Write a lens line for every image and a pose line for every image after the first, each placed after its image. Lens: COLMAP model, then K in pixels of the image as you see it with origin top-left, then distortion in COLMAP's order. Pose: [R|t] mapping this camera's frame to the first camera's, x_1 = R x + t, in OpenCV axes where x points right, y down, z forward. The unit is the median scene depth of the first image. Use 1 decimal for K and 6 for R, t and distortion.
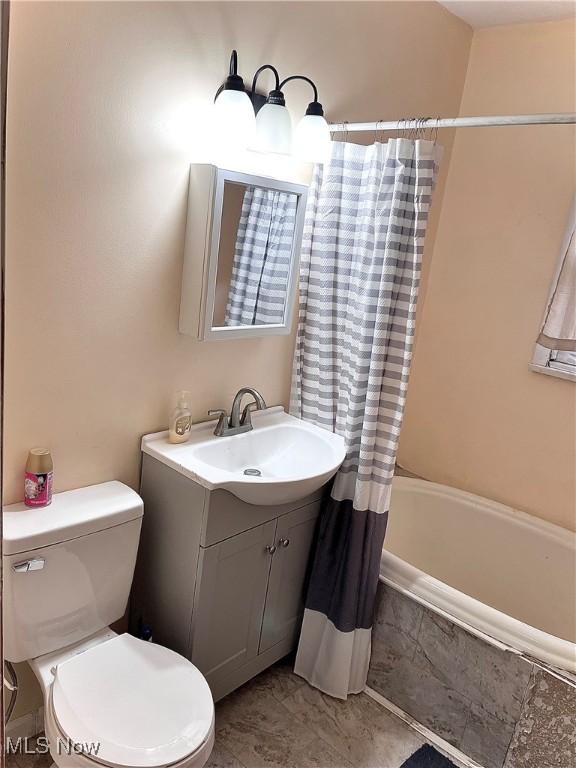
lens RADIAL K [[589.3, 0, 282.1], [0, 589.3, 379.6], [0, 0, 1]] dist [0.057022, -0.080055]
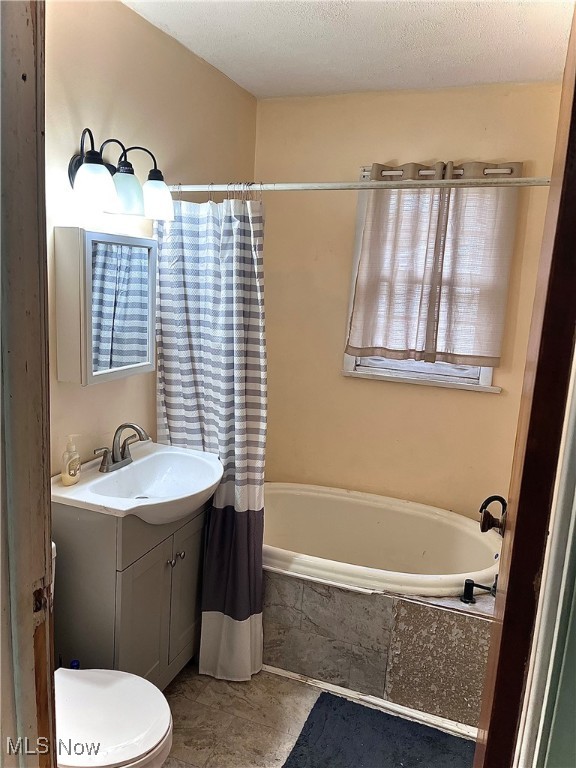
lens RADIAL K [[589.3, 0, 288.6], [0, 589.3, 387.3], [0, 0, 1]] dist [0.057022, -0.080055]
pose [[0.925034, -0.137340, 0.354190, -0.160970], [0.149796, 0.988686, -0.007850, 0.001250], [-0.349104, 0.060318, 0.935141, -0.136793]]
